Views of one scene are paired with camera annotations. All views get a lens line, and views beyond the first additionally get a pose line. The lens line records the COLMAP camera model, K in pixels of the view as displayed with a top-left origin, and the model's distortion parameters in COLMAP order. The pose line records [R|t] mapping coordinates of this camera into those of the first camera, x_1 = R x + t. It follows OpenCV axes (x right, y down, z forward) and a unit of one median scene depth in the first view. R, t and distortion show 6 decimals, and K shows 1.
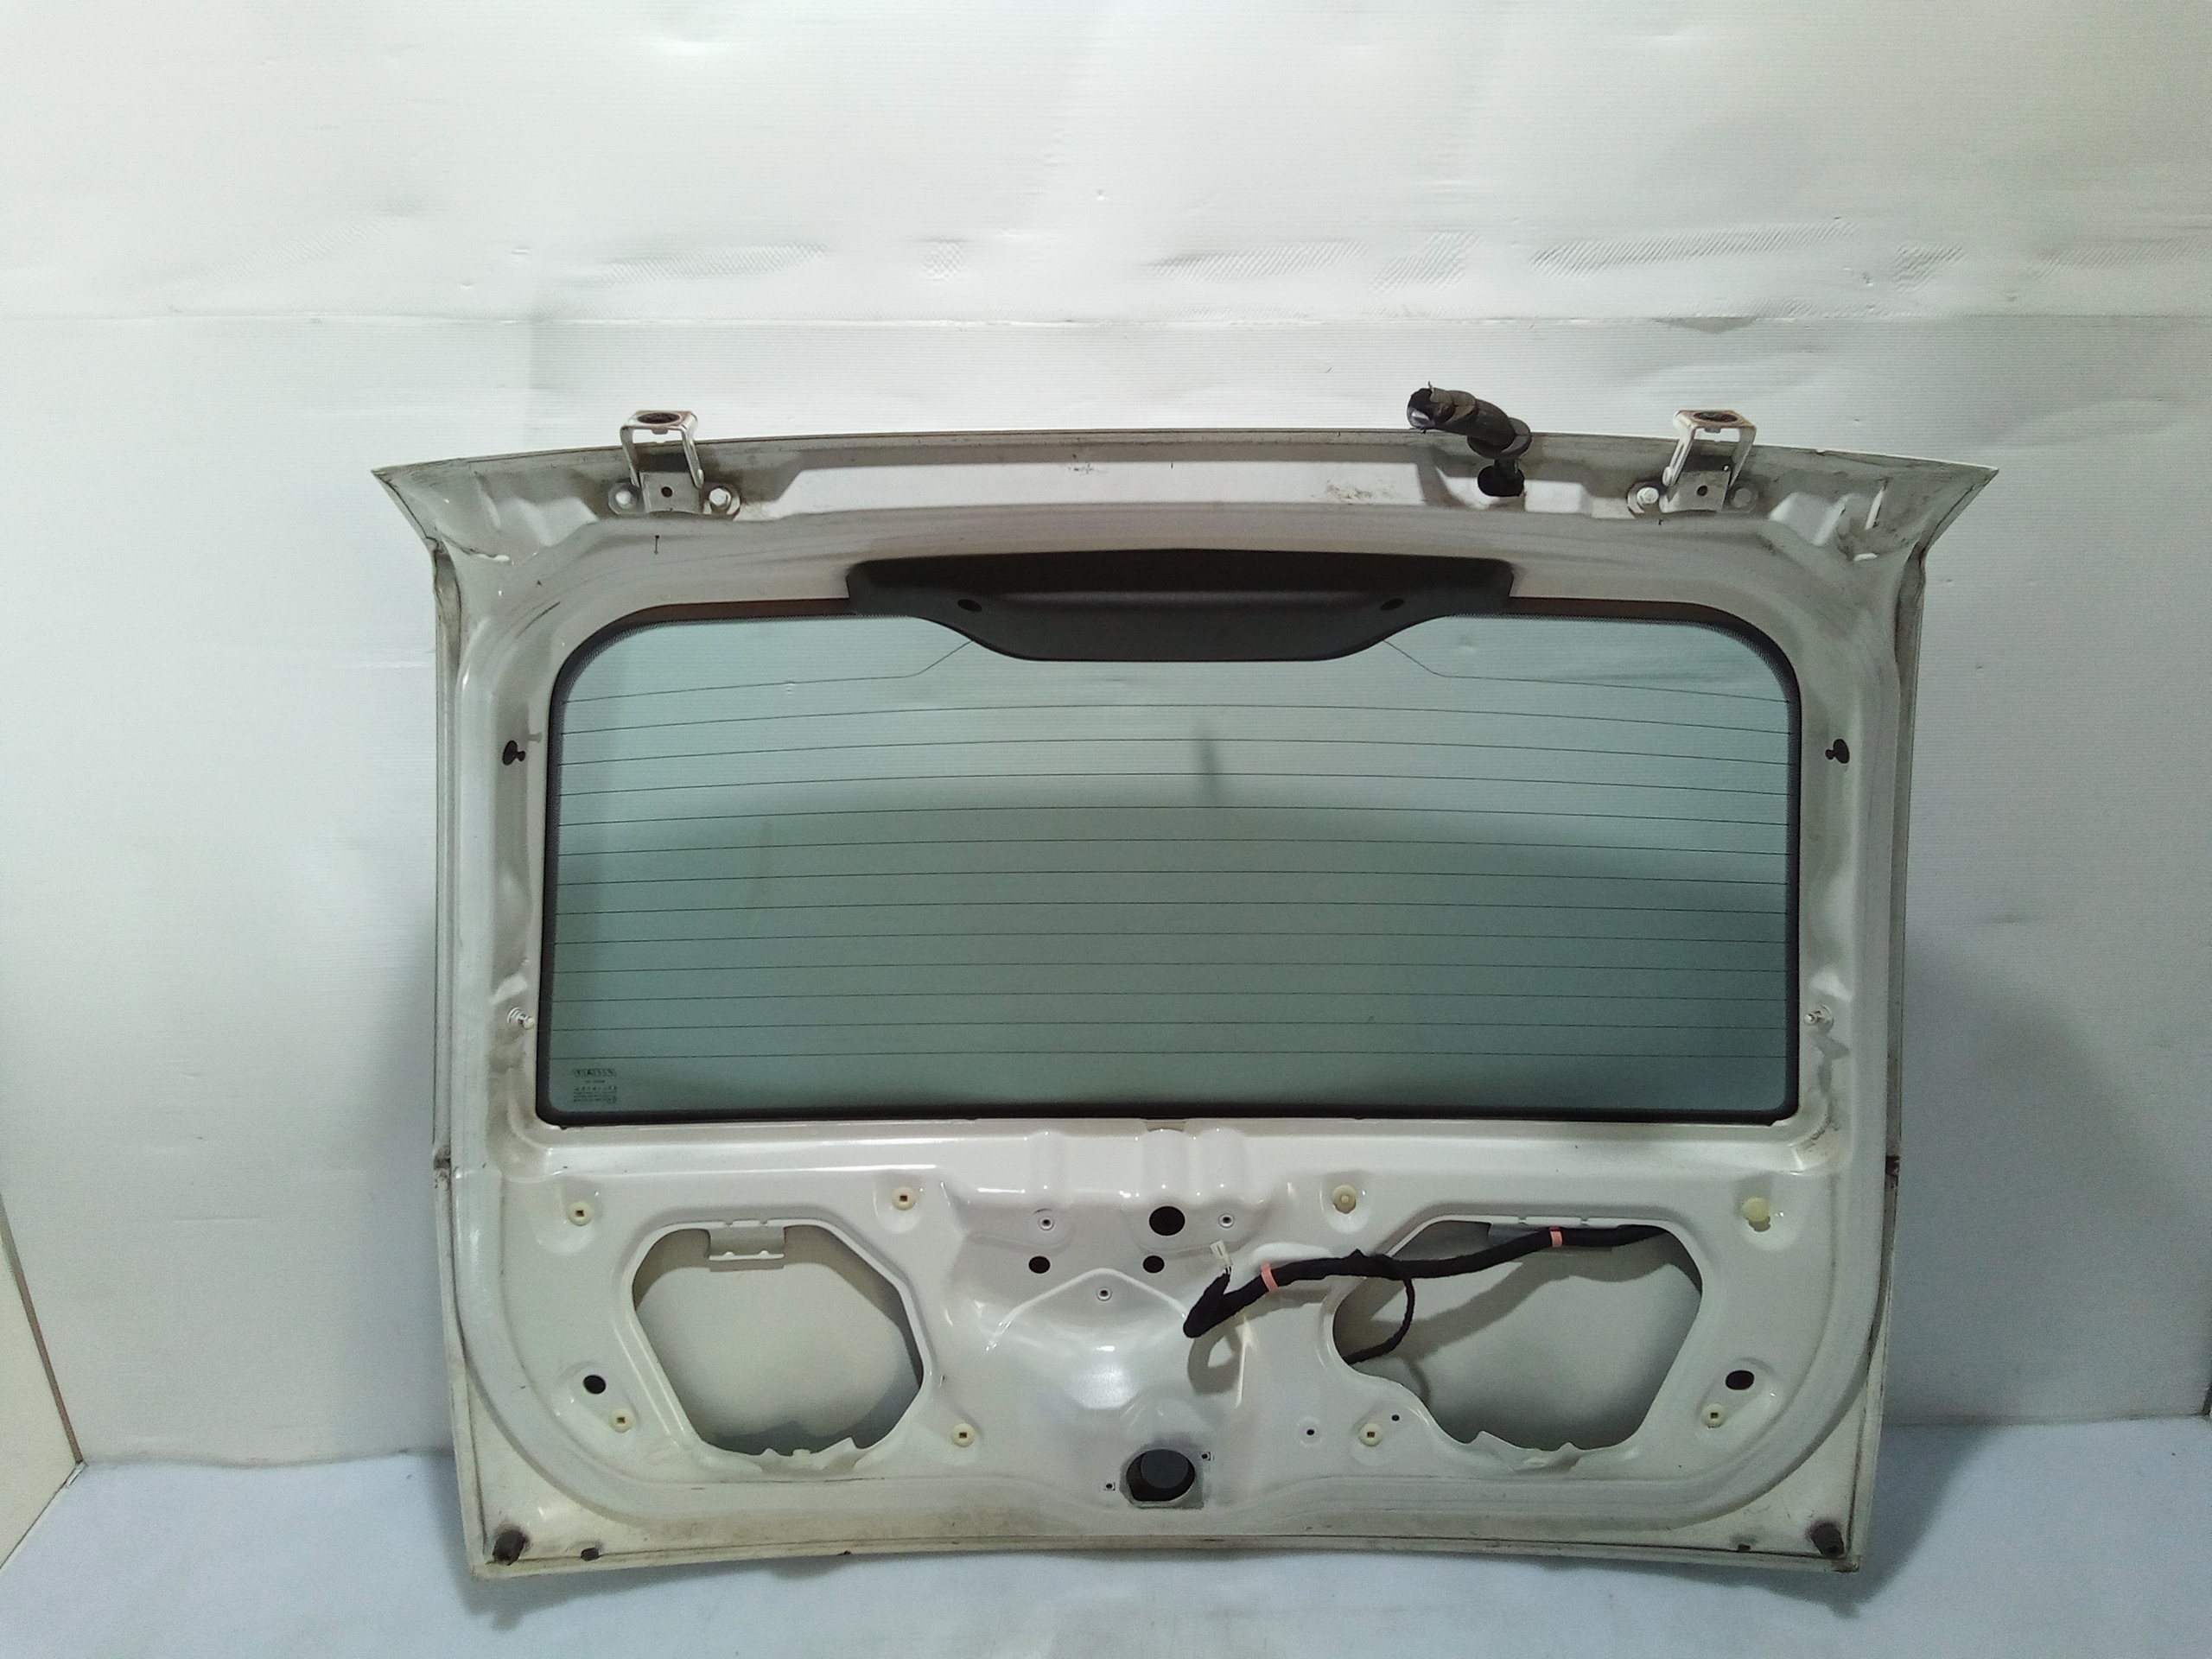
lens RADIAL K [[1592.7, 0, 1107.5], [0, 1592.7, 893.5], [0, 0, 1]] dist [0.052931, -0.066403]
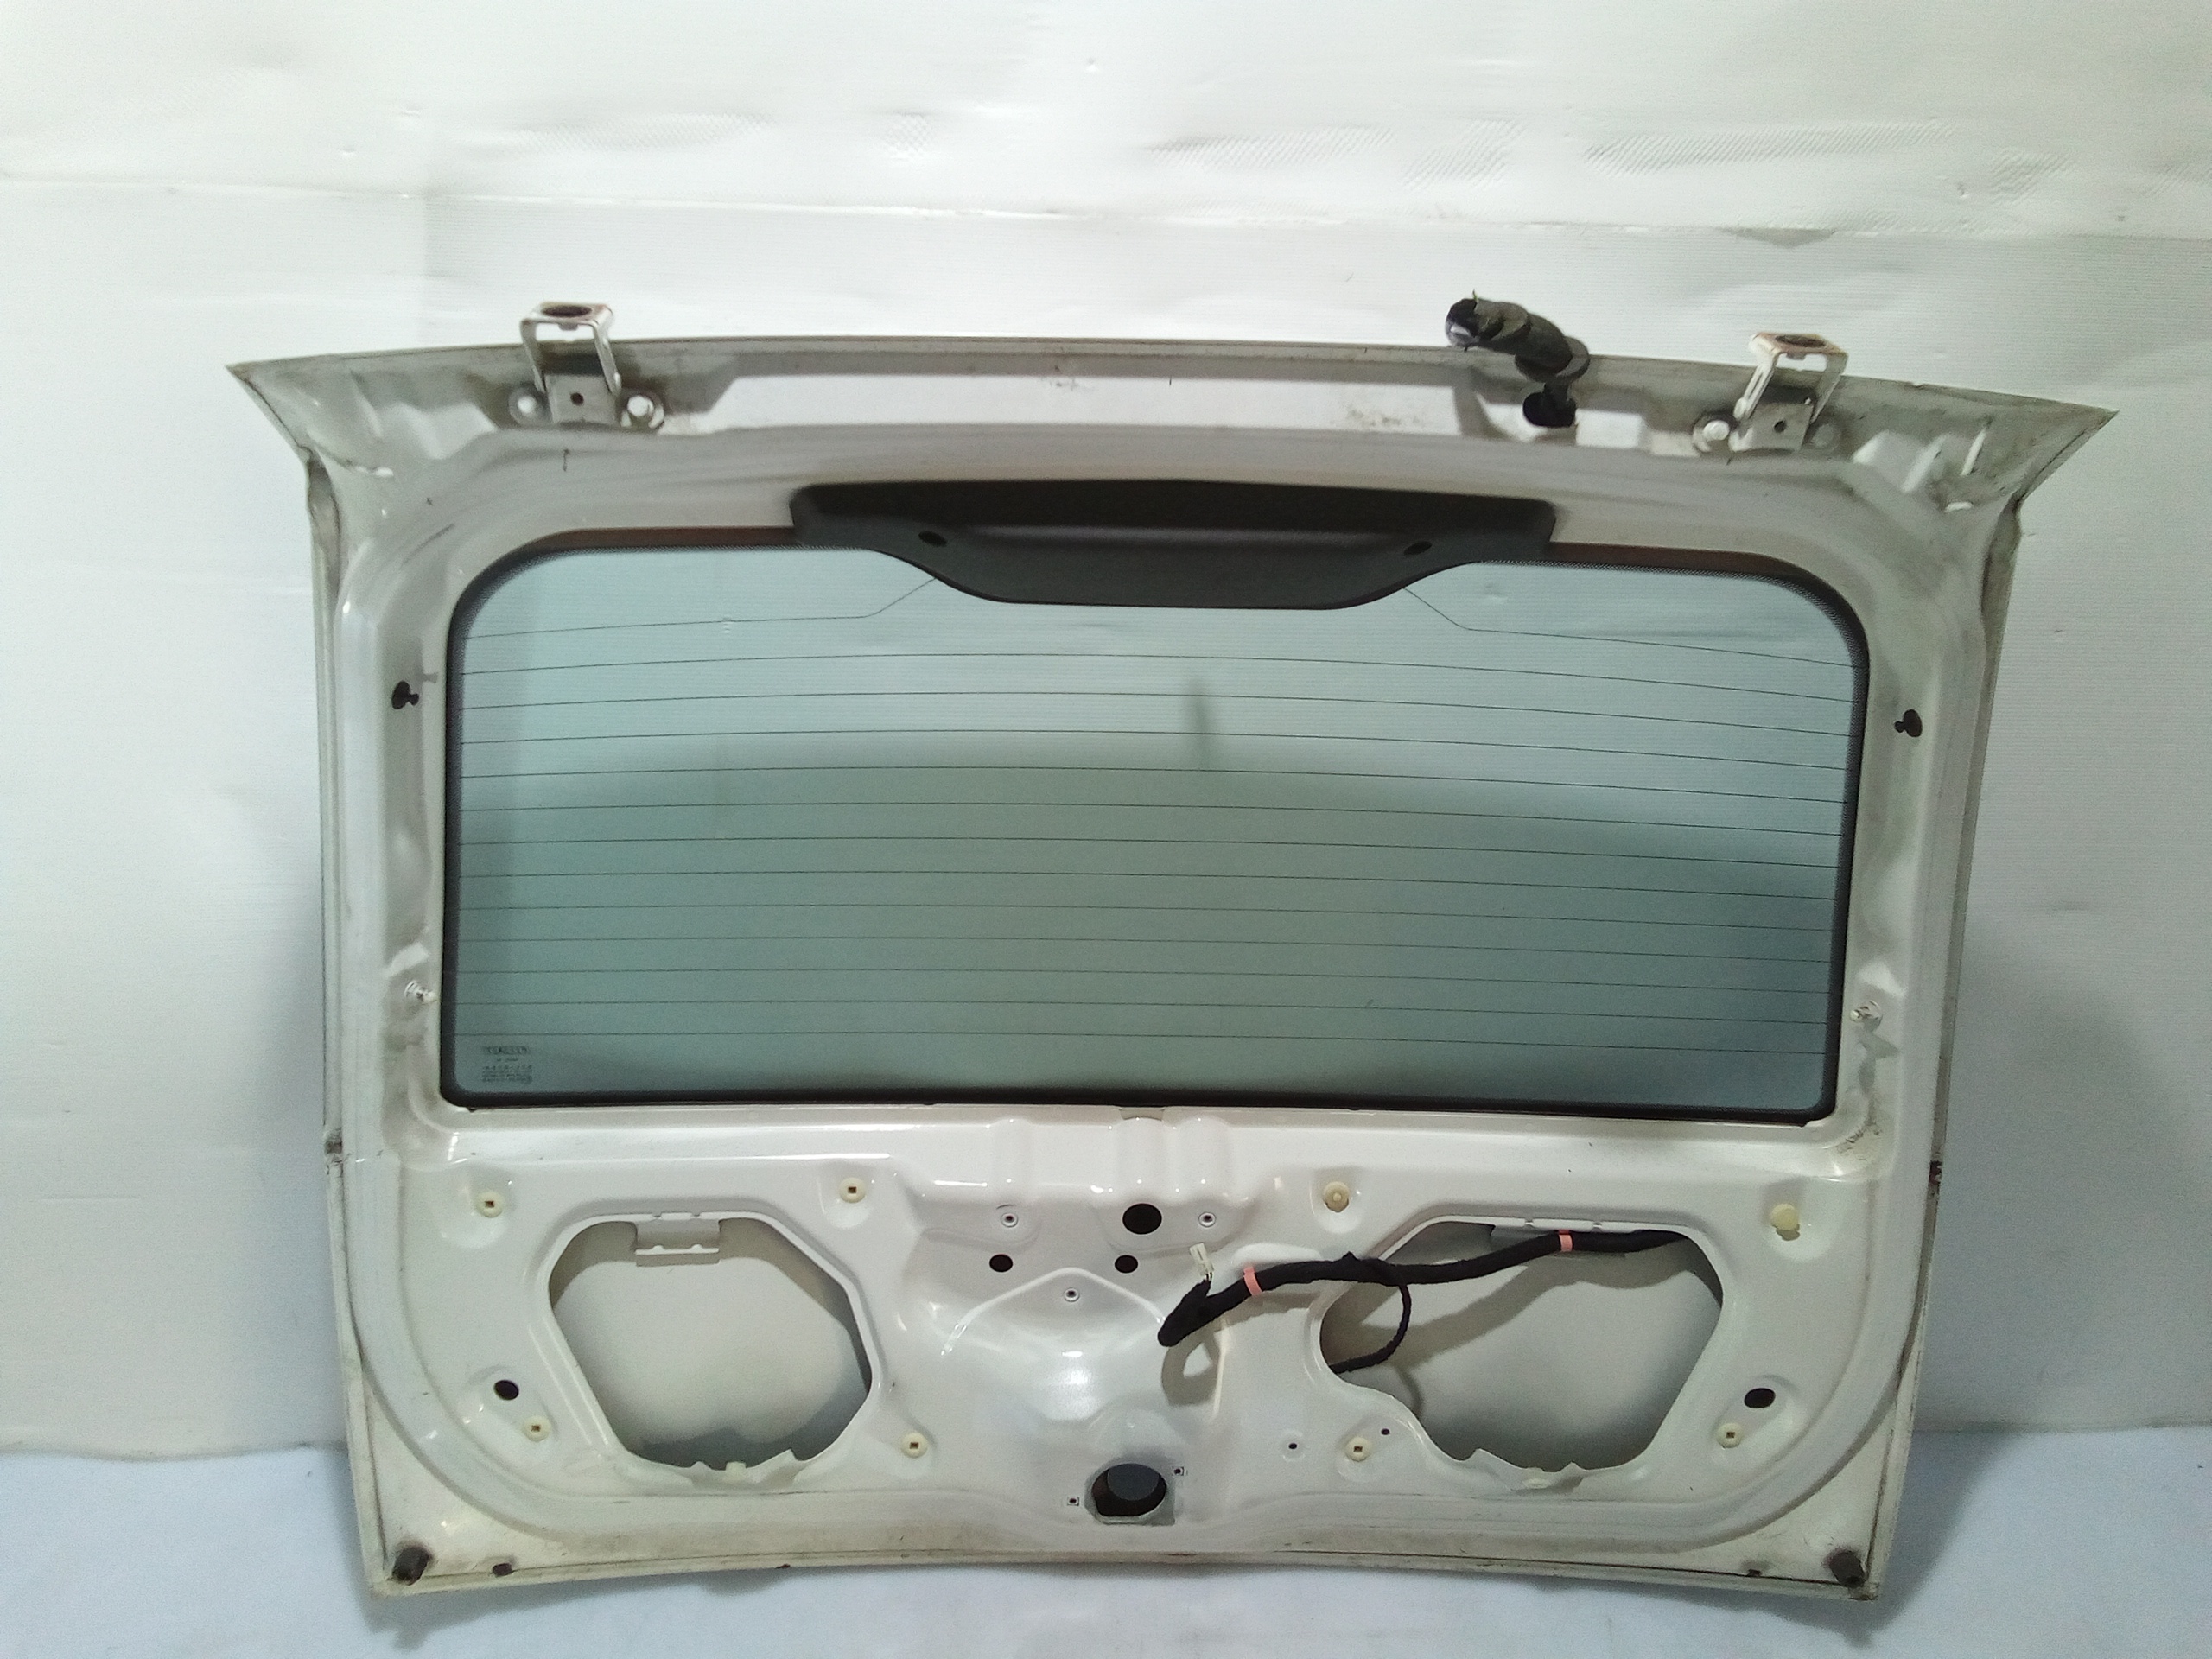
lens RADIAL K [[1512.3, 0, 1106.0], [0, 1512.3, 829.5], [0, 0, 1]] dist [0.044057, -0.052350]
pose [[0.999633, 0.018433, 0.019831, -0.004591], [-0.018850, 0.999600, 0.021069, -0.035872], [-0.019435, -0.021435, 0.999581, 0.146595]]
